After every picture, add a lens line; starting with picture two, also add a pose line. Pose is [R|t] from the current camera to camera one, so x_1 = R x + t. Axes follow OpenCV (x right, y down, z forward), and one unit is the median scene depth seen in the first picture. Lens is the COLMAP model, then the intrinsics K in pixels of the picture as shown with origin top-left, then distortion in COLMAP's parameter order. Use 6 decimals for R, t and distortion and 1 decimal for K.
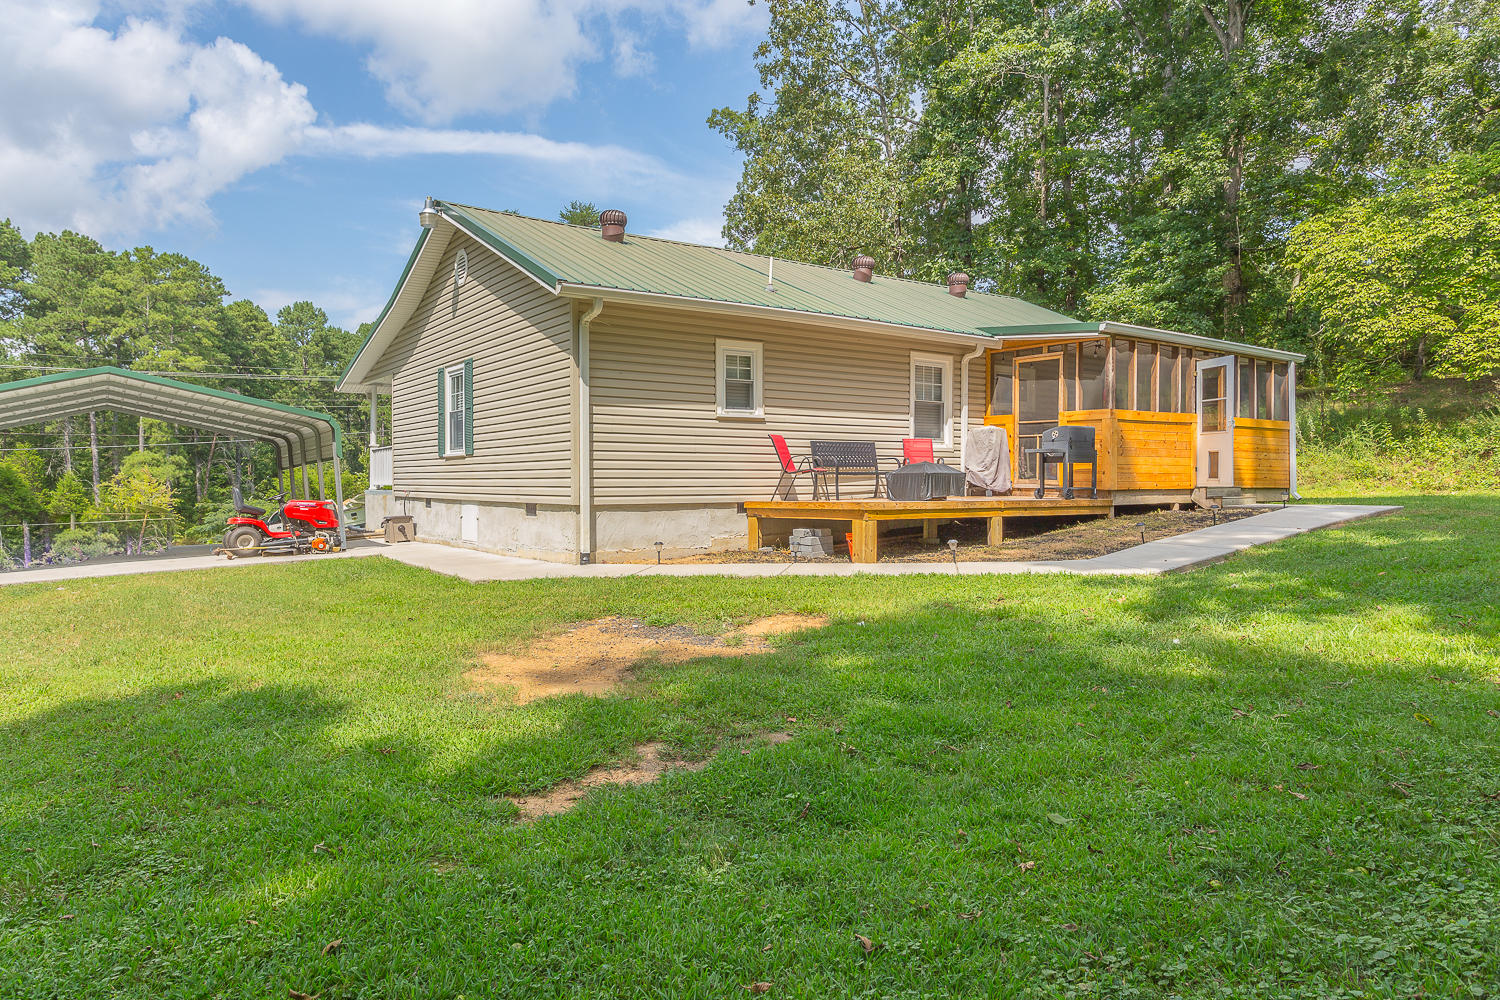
lens RADIAL K [[950.2, 0, 750.0], [0, 950.2, 500.0], [0, 0, 1]] dist [-0.002489, -0.000409]
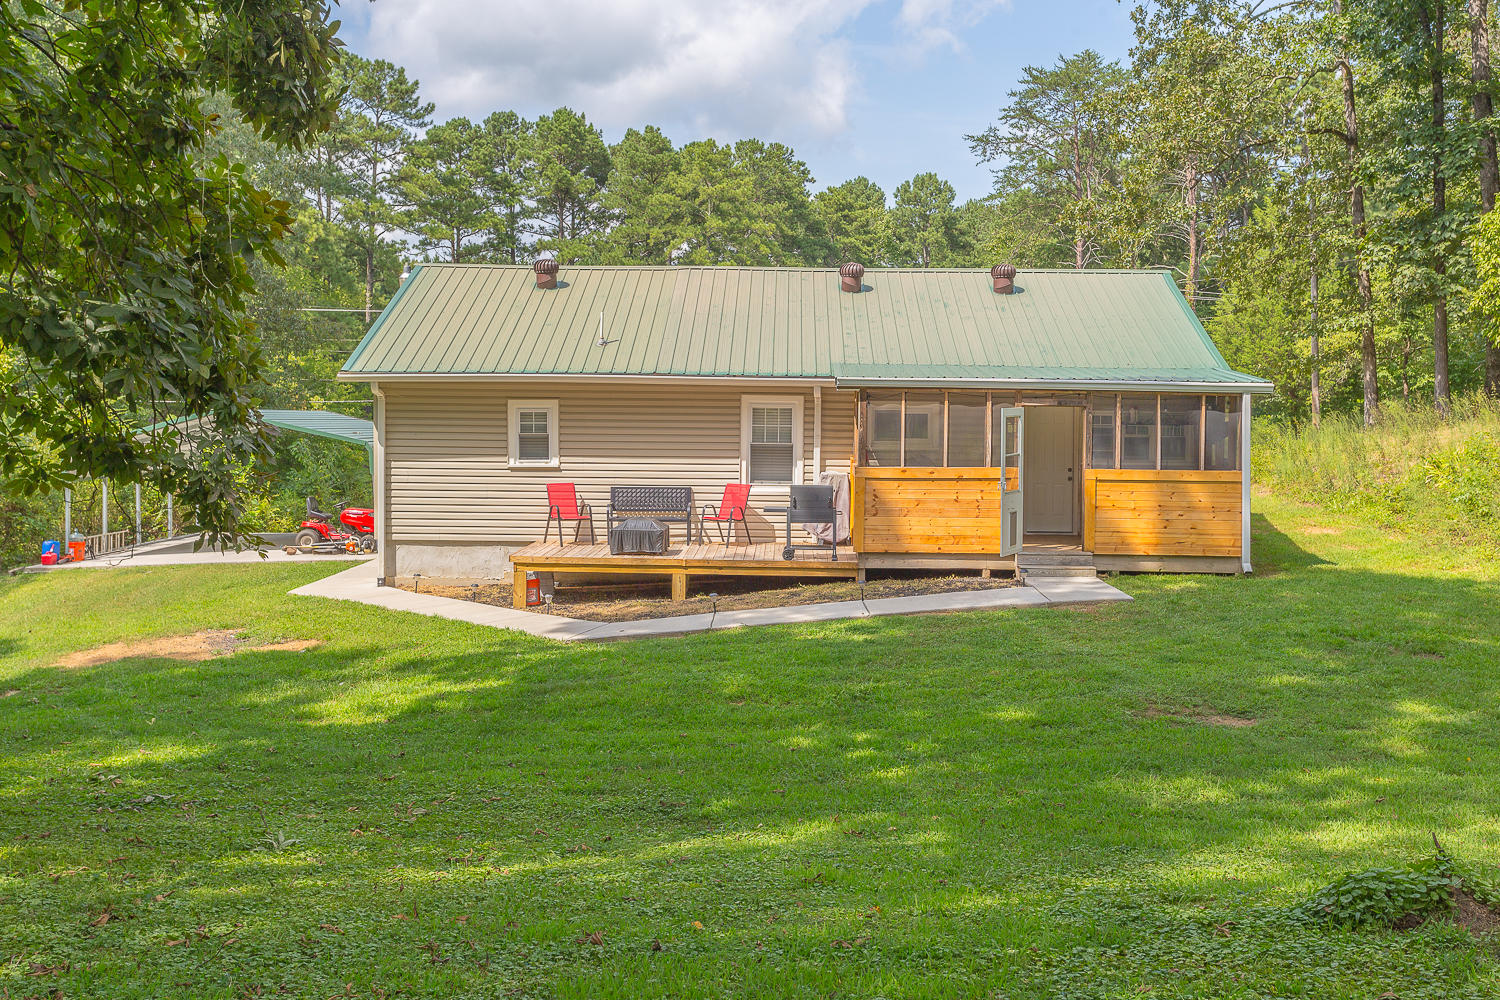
lens RADIAL K [[1446.2, 0, 750.0], [0, 1446.2, 500.0], [0, 0, 1]] dist [0.018017, 0.011280]
pose [[0.806226, 0.052816, -0.589246, 1.154479], [-0.022207, 0.998007, 0.059070, -0.147226], [0.591191, -0.034538, 0.805792, -0.228094]]
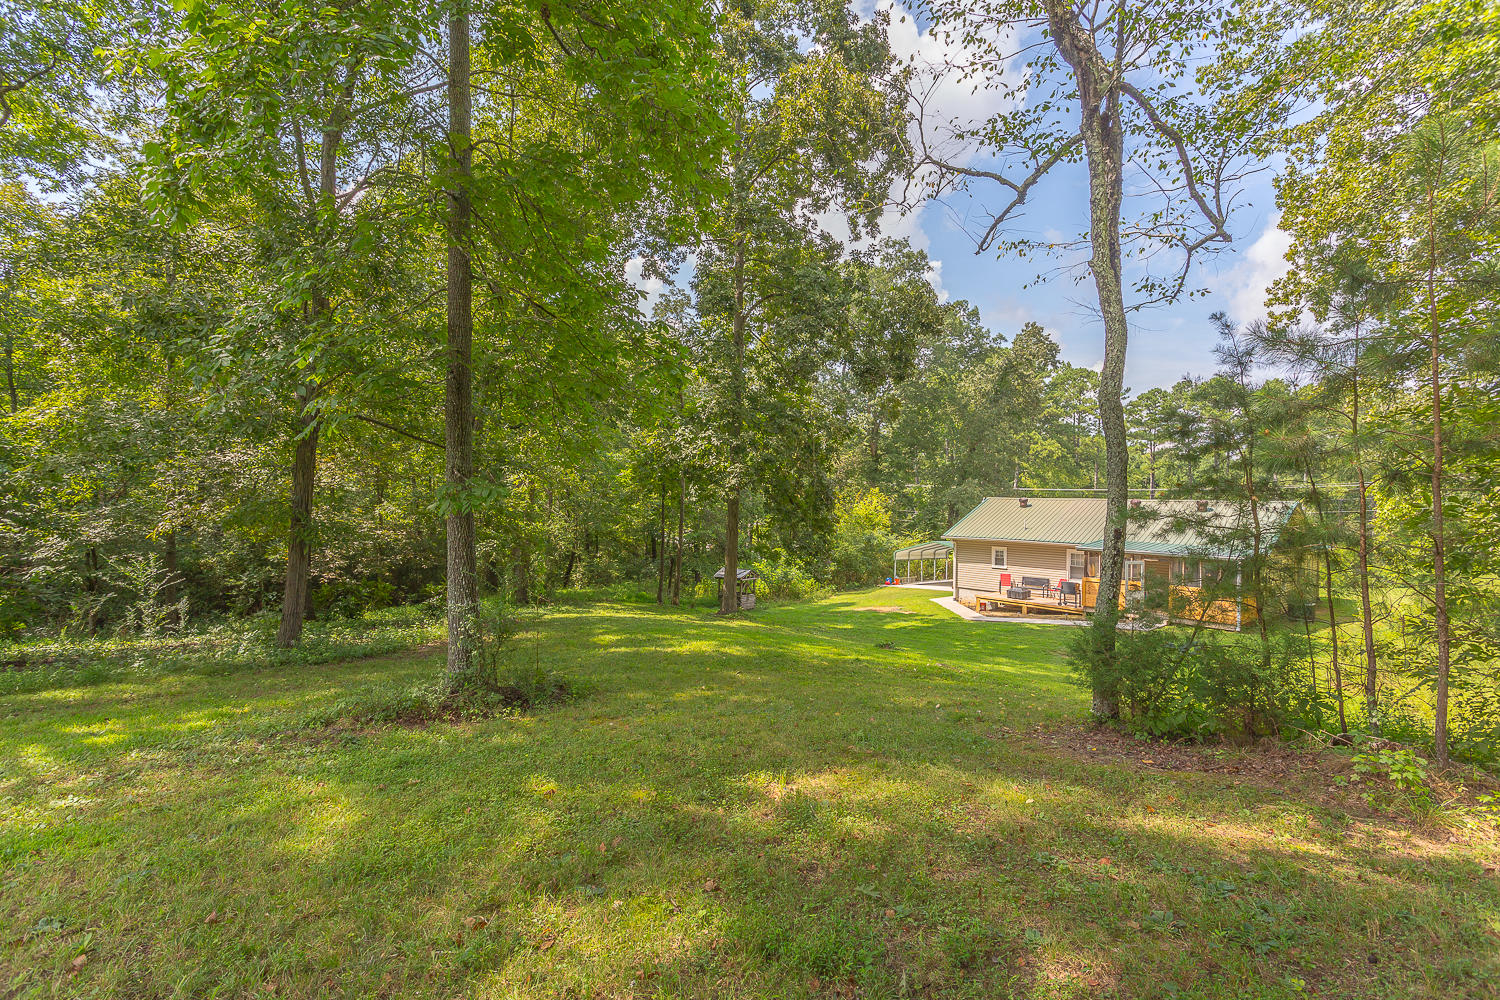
lens RADIAL K [[711.6, 0, 729.5], [0, 711.6, 501.4], [0, 0, 1]] dist [-0.001736, 0.000042]
pose [[0.110401, 0.010301, -0.993834, 2.394117], [-0.042330, 0.999088, 0.005654, -0.292696], [0.992985, 0.041445, 0.110736, -0.292498]]
